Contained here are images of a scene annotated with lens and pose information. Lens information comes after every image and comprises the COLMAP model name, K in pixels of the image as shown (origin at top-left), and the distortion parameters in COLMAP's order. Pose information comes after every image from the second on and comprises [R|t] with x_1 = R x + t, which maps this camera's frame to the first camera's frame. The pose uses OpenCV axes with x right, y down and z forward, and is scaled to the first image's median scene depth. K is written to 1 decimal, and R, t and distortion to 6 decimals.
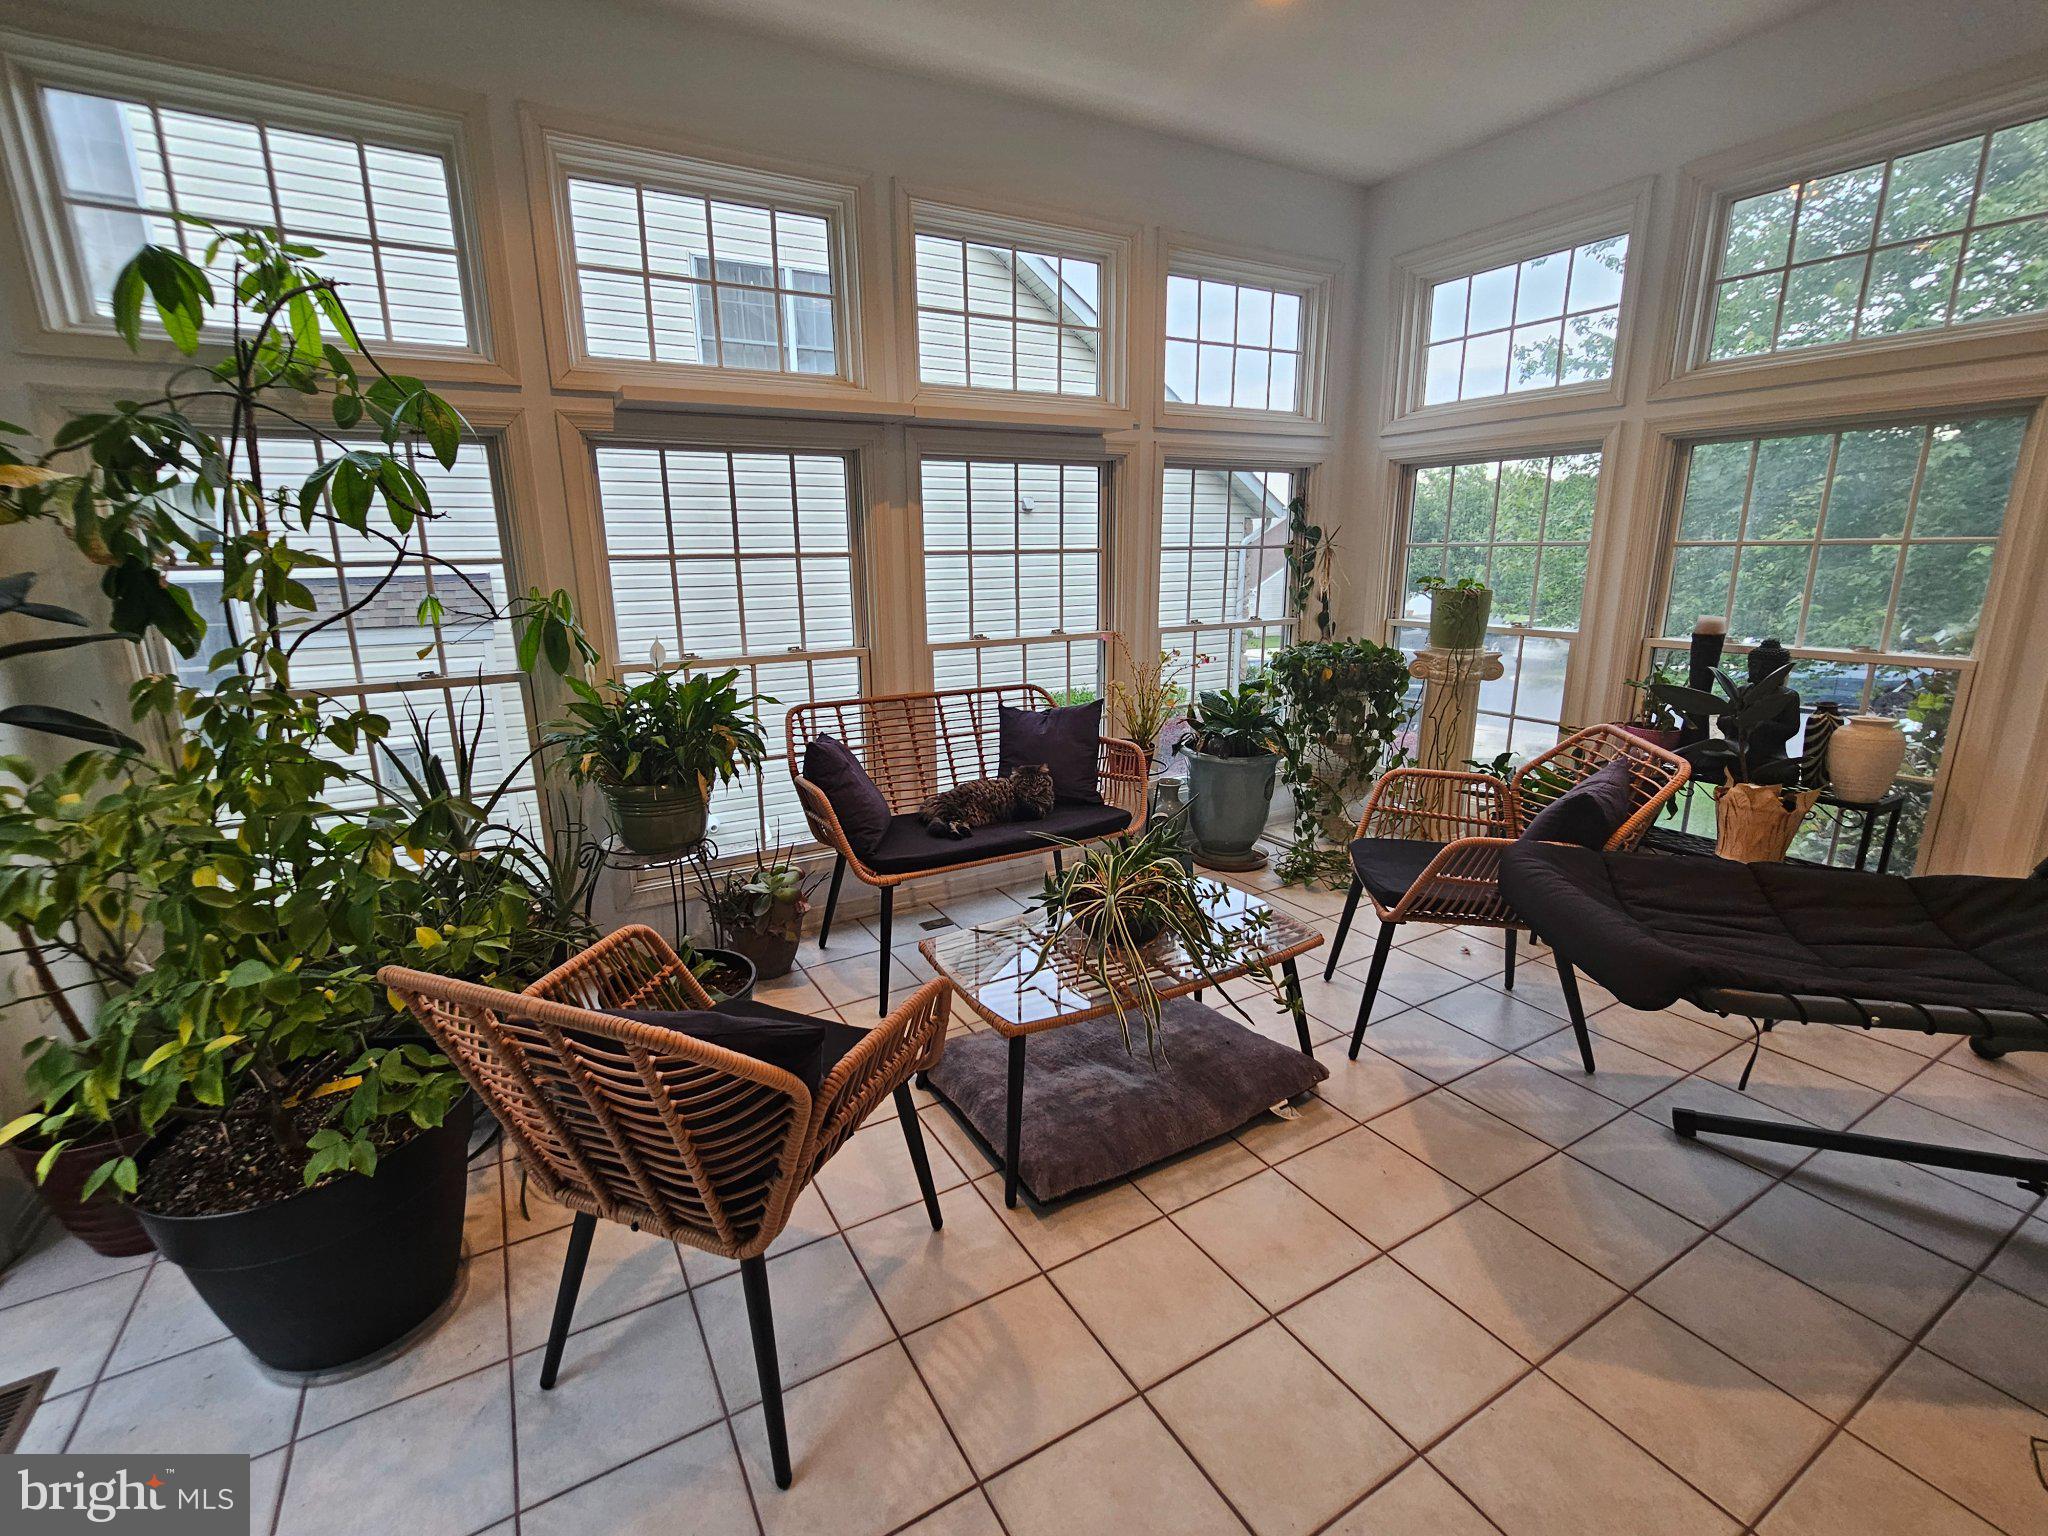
lens RADIAL K [[917.1, 0, 1028.0], [0, 917.1, 772.0], [0, 0, 1]] dist [-0.001025, 0.001014]
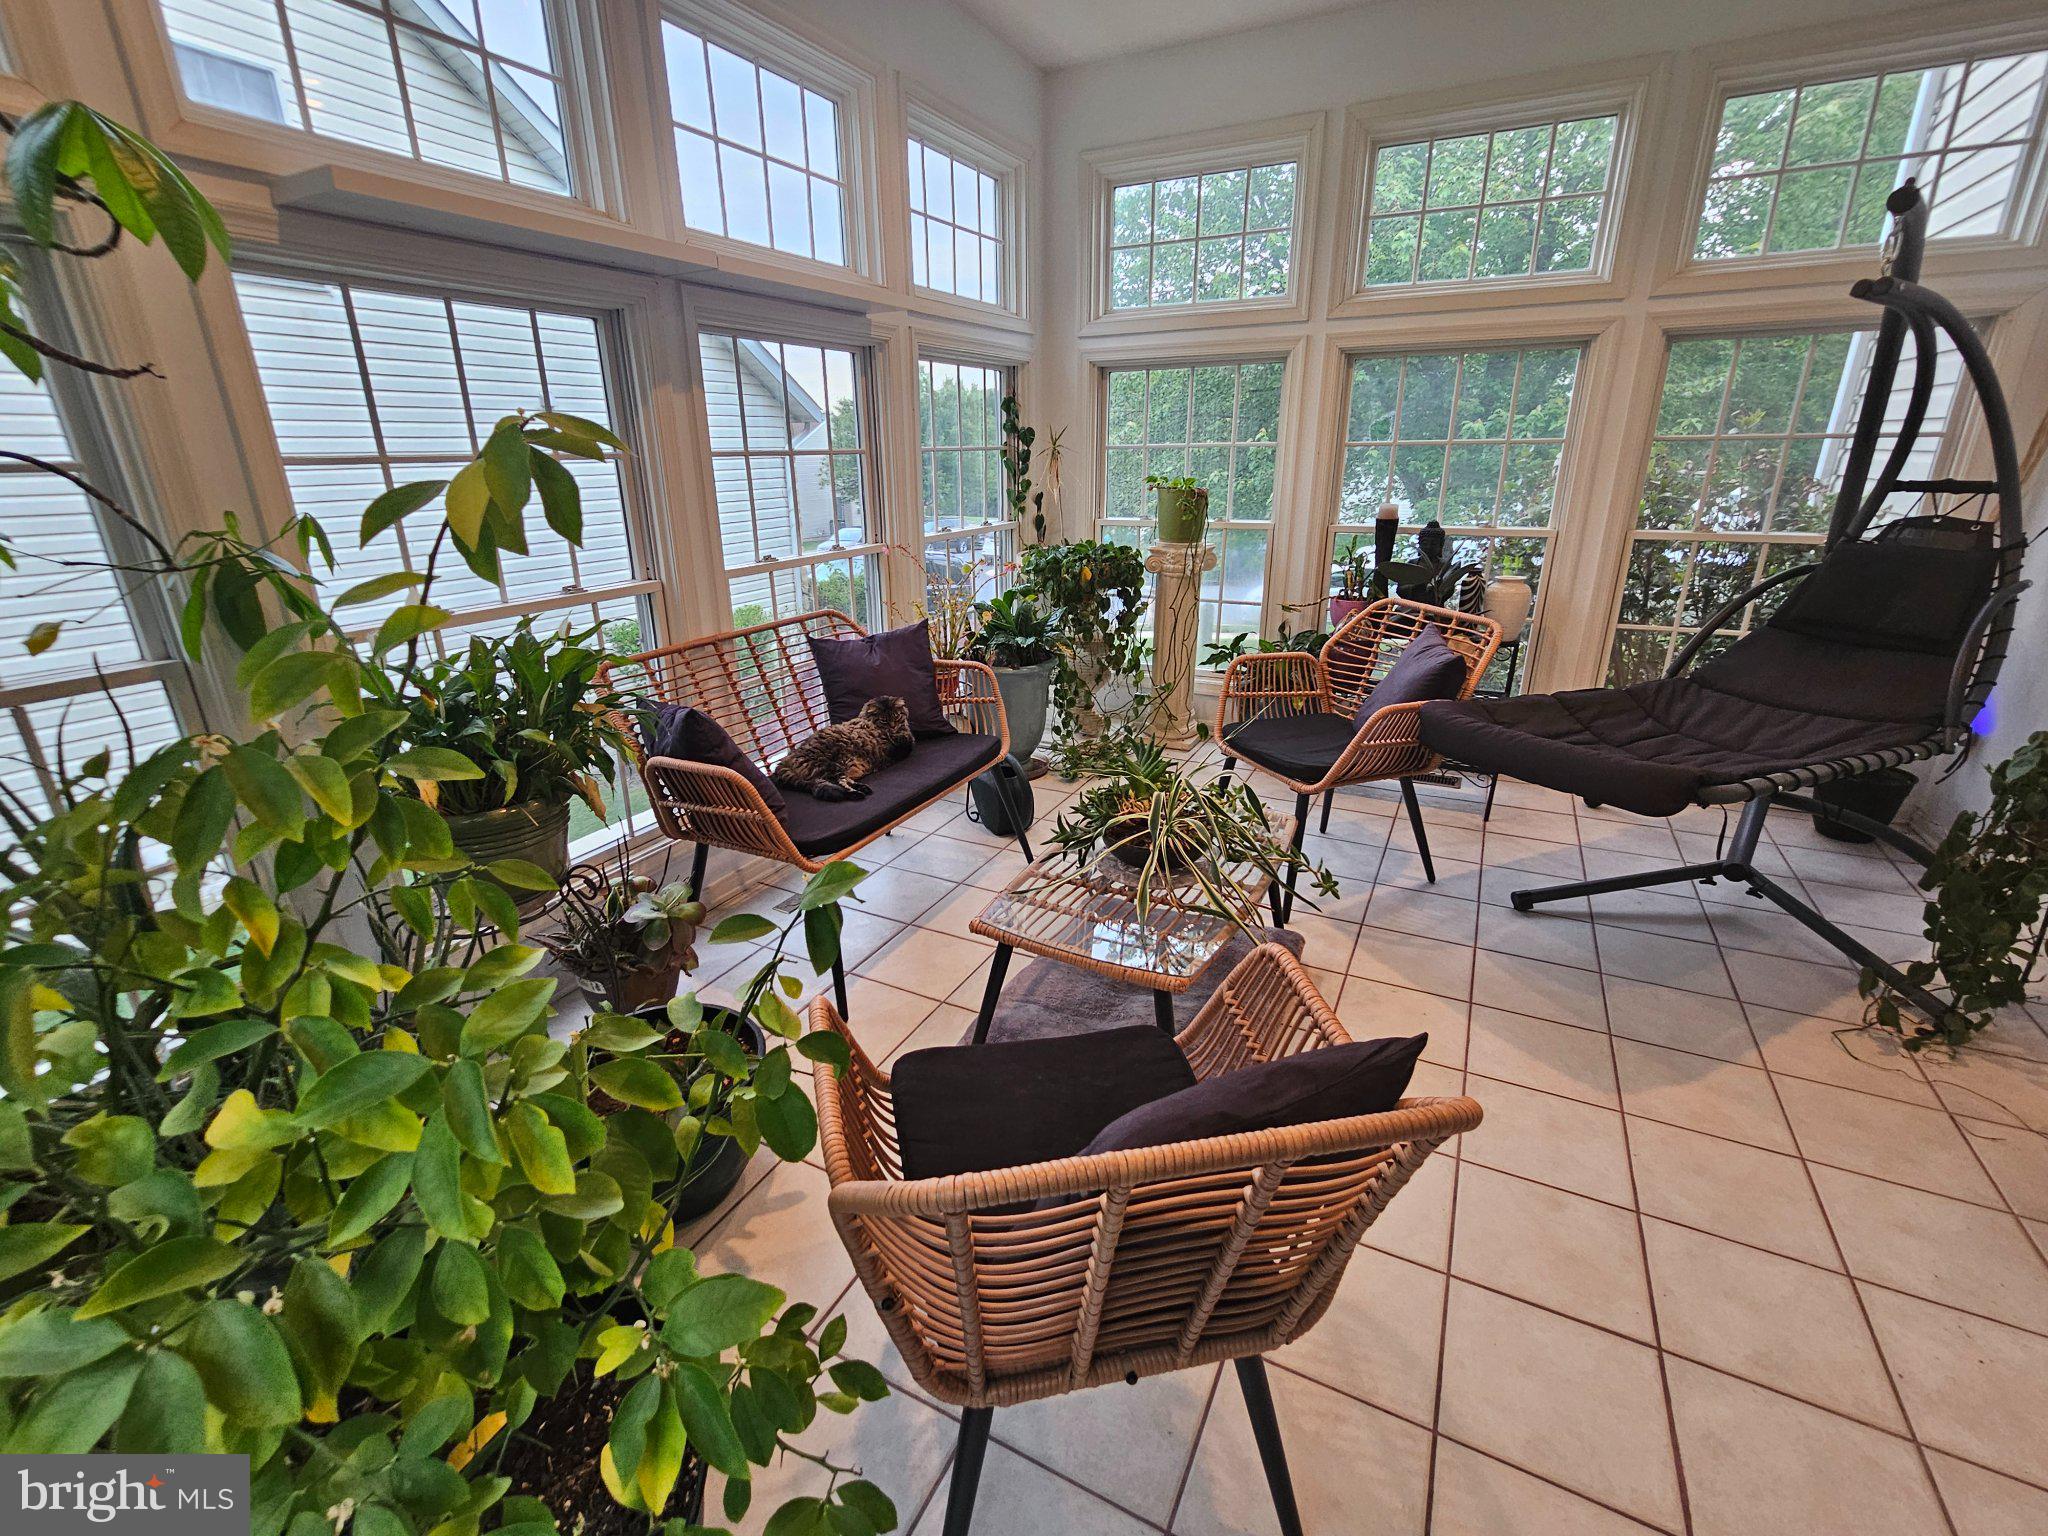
lens RADIAL K [[901.3, 0, 1026.8], [0, 901.3, 771.0], [0, 0, 1]] dist [-0.001094, -0.000119]
pose [[0.847117, -0.178662, 0.500473, -0.326885], [0.129077, 0.982762, 0.132352, -0.039000], [-0.515492, -0.047518, 0.855576, 0.187125]]
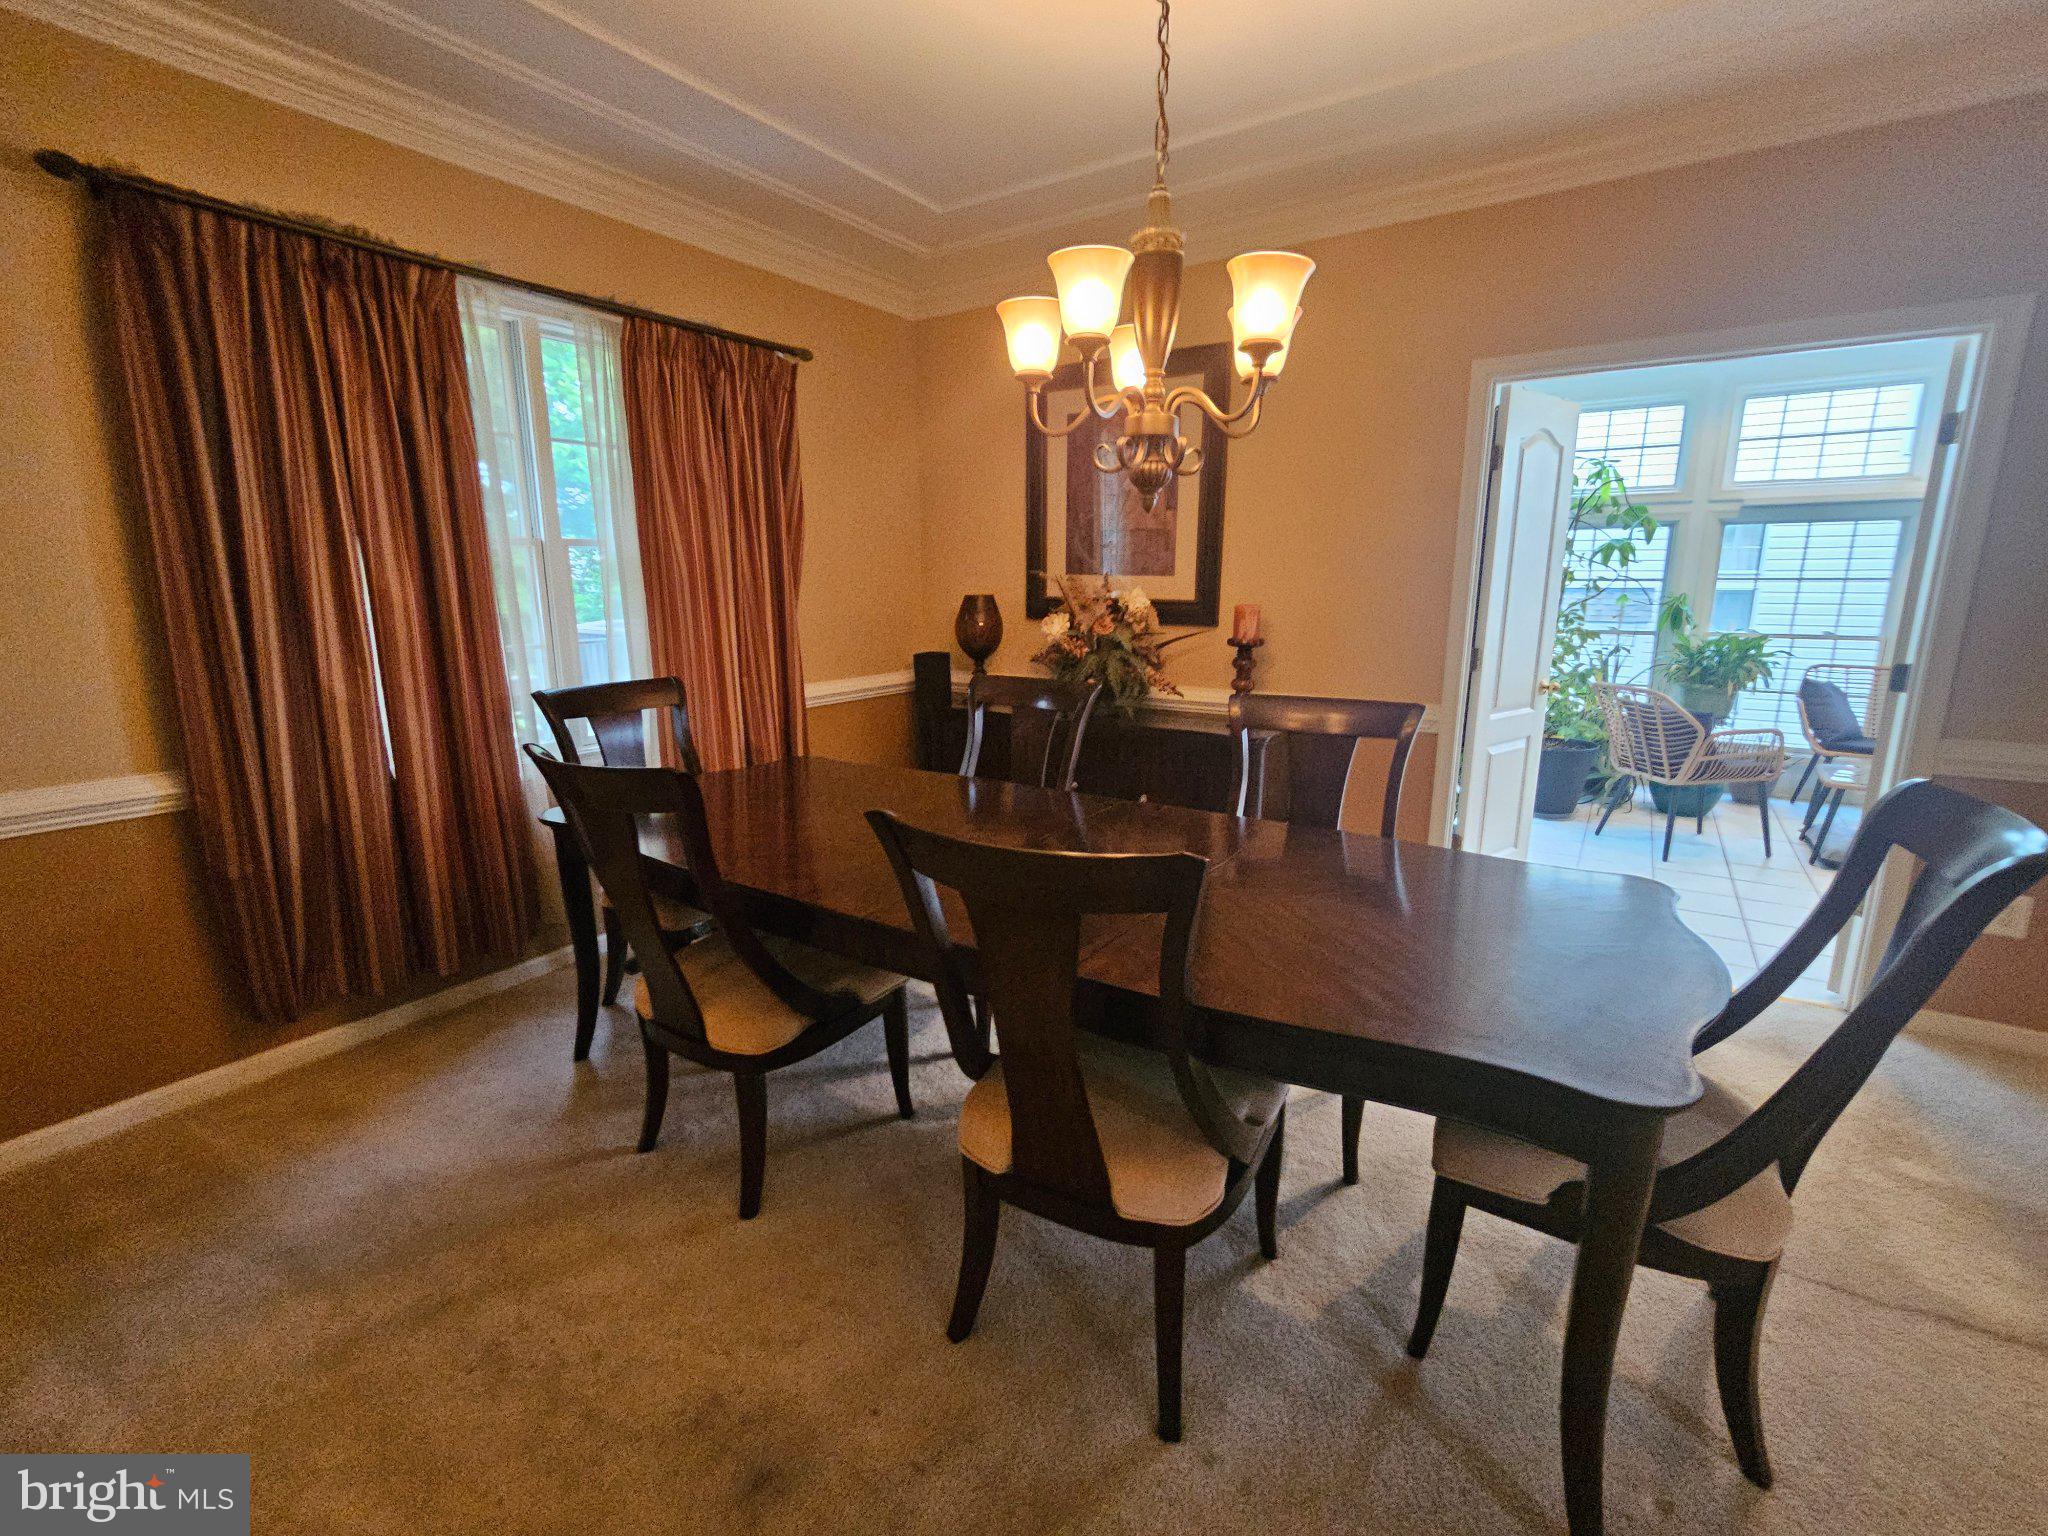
lens RADIAL K [[907.9, 0, 1028.7], [0, 907.9, 759.4], [0, 0, 1]] dist [-0.002079, -0.000180]
pose [[0.432217, 0.188267, -0.881898, 0.621071], [-0.214479, 0.971362, 0.102250, 0.234779], [0.875892, 0.144954, 0.460219, -1.024063]]
